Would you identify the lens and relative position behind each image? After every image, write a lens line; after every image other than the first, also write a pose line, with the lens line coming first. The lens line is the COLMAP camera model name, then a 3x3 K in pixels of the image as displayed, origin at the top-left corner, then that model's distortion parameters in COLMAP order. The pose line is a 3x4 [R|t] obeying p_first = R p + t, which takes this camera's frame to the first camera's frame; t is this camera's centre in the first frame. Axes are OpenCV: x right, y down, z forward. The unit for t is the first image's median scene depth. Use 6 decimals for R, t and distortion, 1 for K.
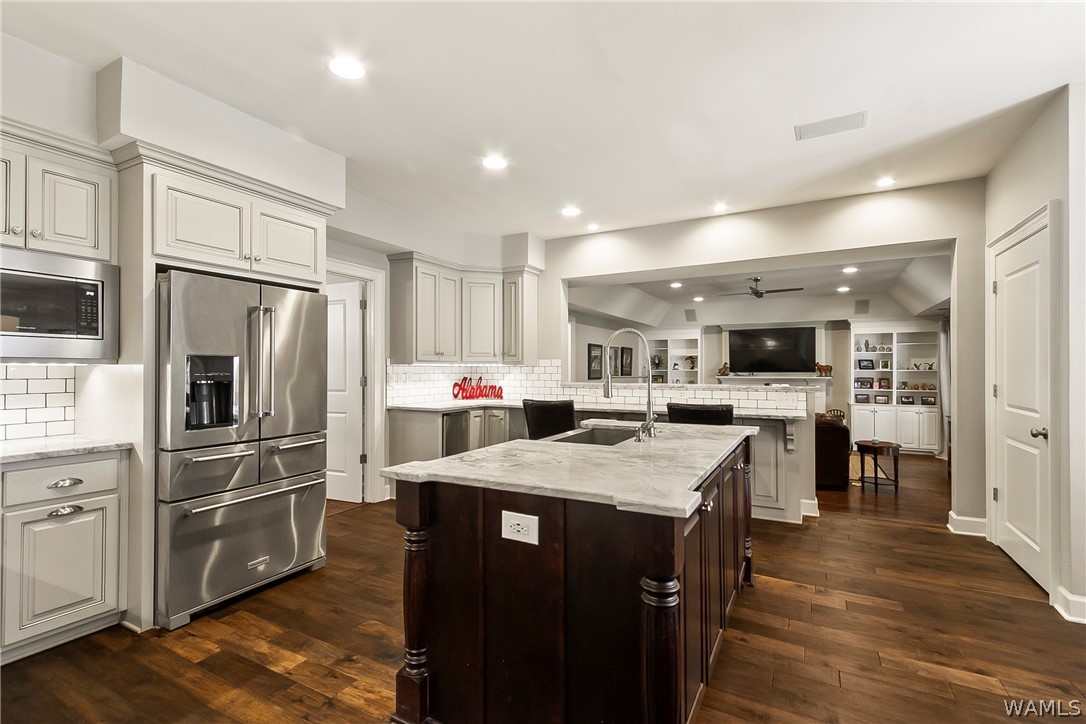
lens RADIAL K [[500.2, 0, 519.2], [0, 500.2, 365.7], [0, 0, 1]] dist [0.011571, -0.004556]
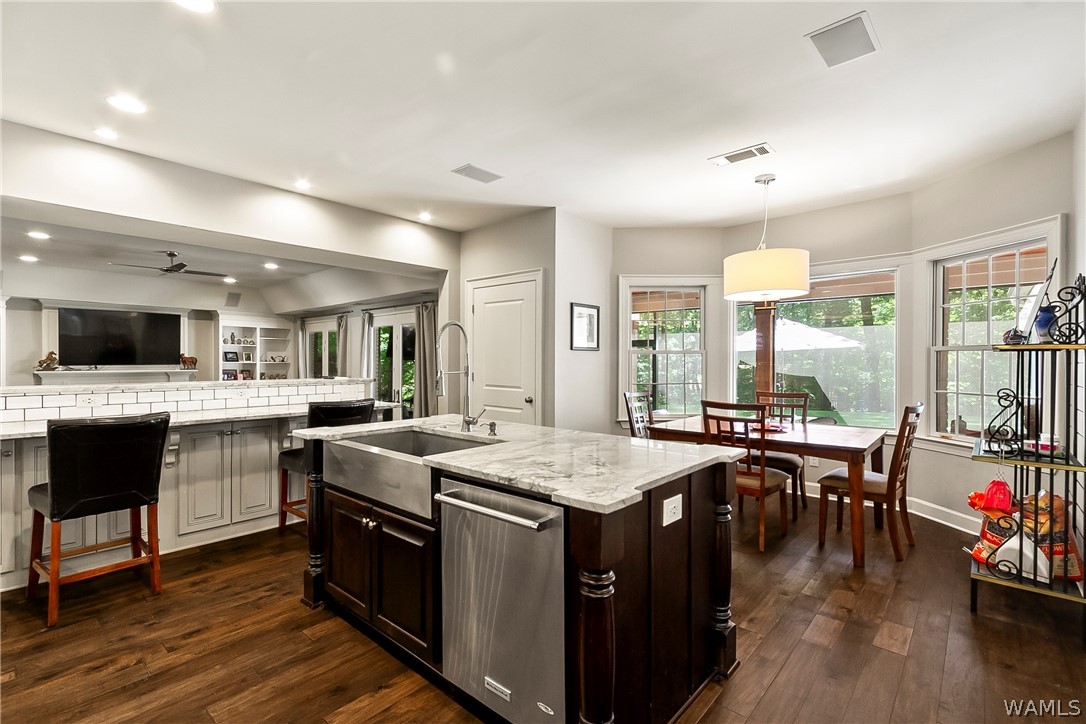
lens RADIAL K [[500.2, 0, 545.4], [0, 500.2, 366.2], [0, 0, 1]] dist [0.011571, -0.004556]
pose [[0.200814, -0.008622, 0.979591, -0.181269], [-0.009472, 0.999897, 0.010743, 0.000066], [-0.979584, -0.011436, 0.200712, 0.171326]]
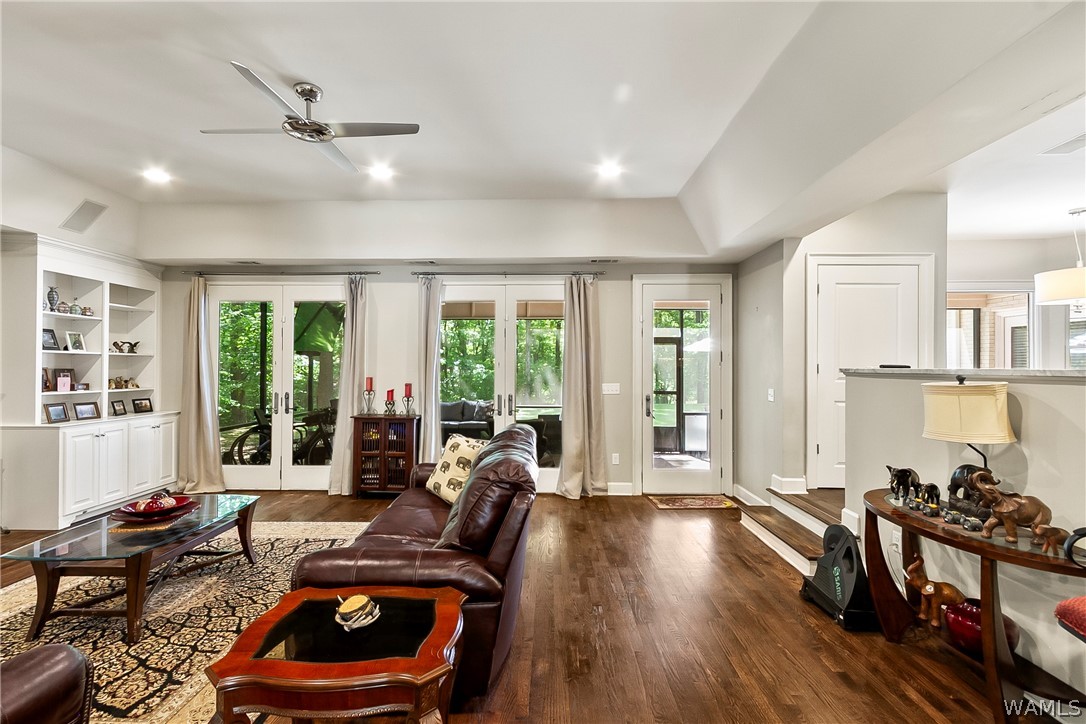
lens RADIAL K [[500.2, 0, 539.7], [0, 500.2, 365.0], [0, 0, 1]] dist [0.011571, -0.004556]
pose [[-0.475833, 0.001867, 0.879534, 0.065095], [-0.009931, 0.999923, -0.007496, 0.020710], [-0.879480, -0.012302, -0.475777, 0.823609]]
